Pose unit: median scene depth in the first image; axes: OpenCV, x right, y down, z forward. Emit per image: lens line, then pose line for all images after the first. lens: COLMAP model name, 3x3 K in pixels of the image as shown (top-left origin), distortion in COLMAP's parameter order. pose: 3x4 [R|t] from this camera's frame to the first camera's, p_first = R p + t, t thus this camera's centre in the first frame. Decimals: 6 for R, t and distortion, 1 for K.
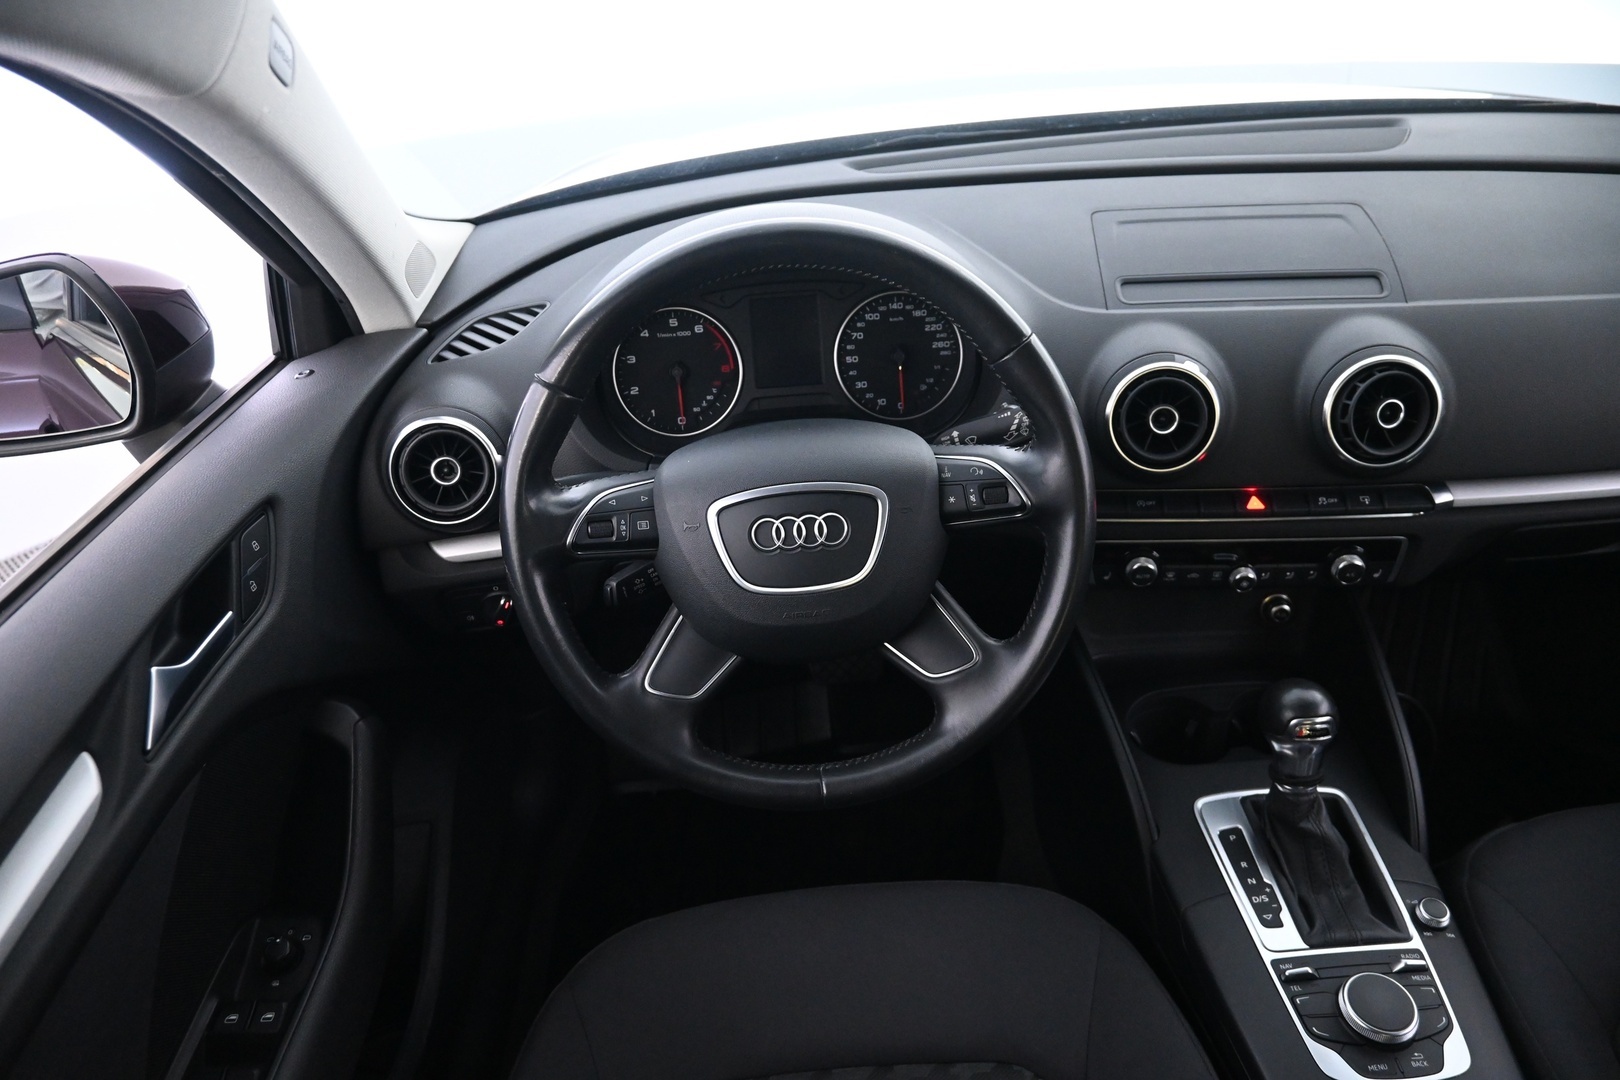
lens RADIAL K [[1118.1, 0, 803.9], [0, 1118.1, 537.2], [0, 0, 1]] dist [-0.008175, -0.004463]
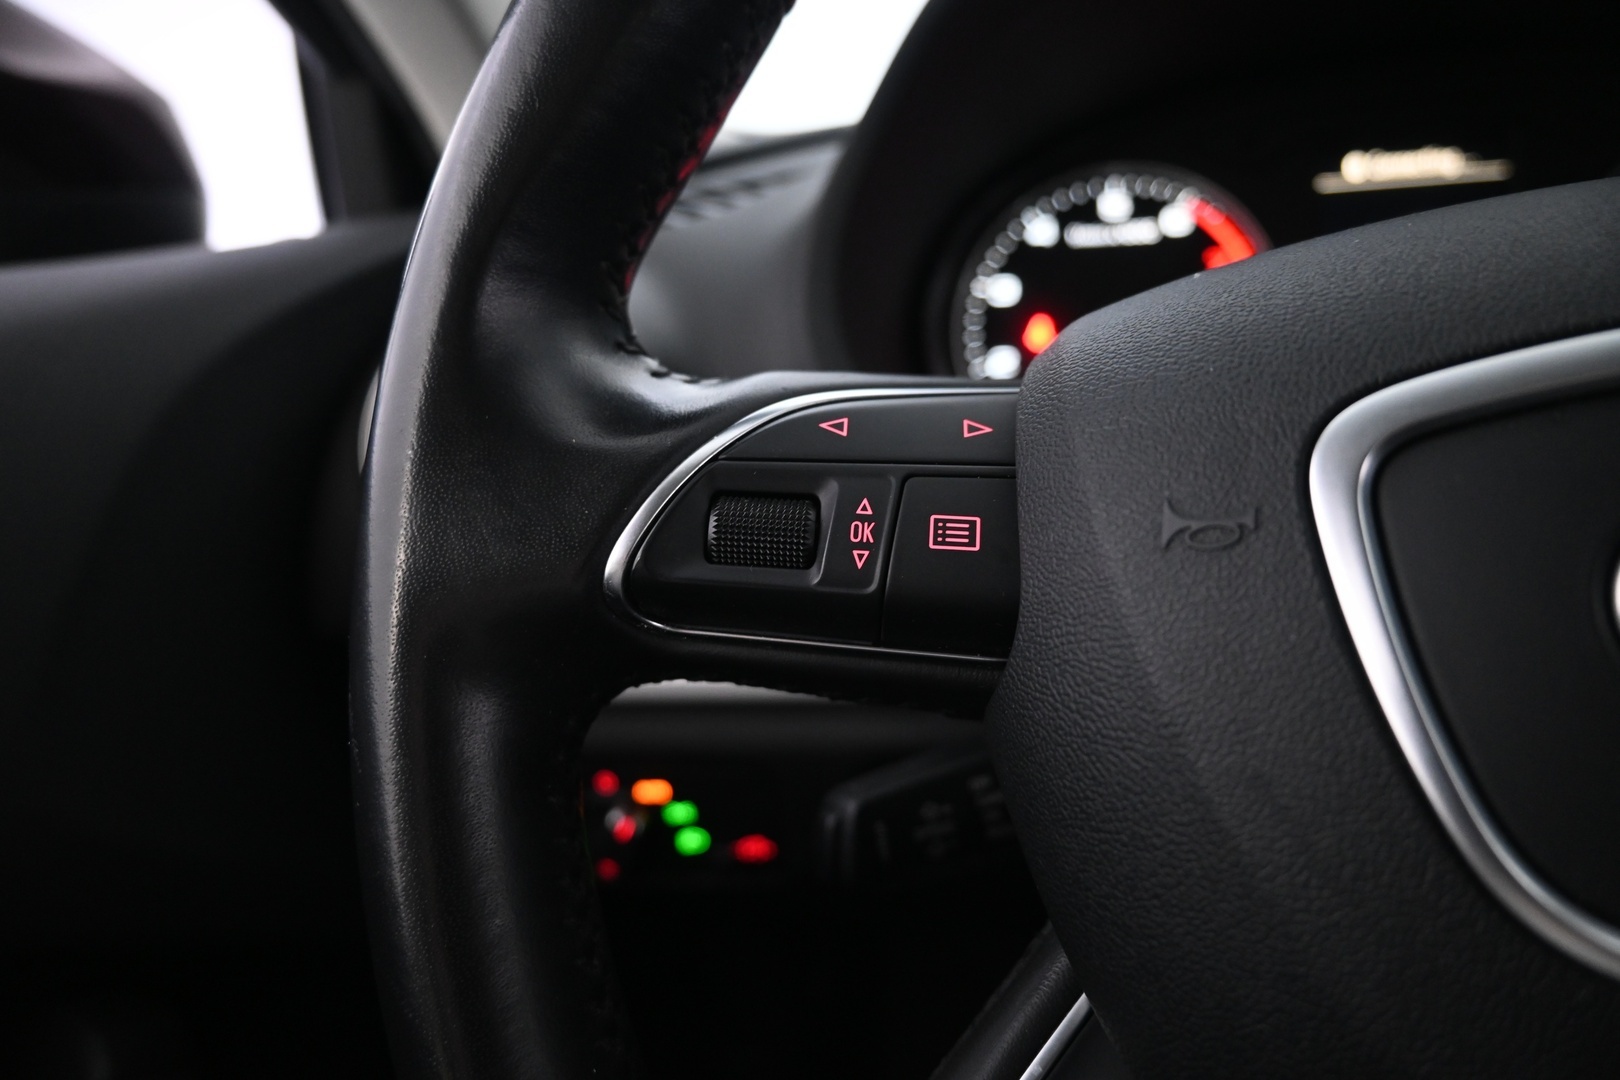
lens RADIAL K [[1118.1, 0, 818.6], [0, 1118.1, 534.2], [0, 0, 1]] dist [-0.008175, -0.004463]
pose [[0.942820, 0.080400, -0.323460, -0.077916], [-0.151720, 0.967621, -0.201717, 0.028989], [0.296769, 0.239258, 0.924491, 0.625120]]
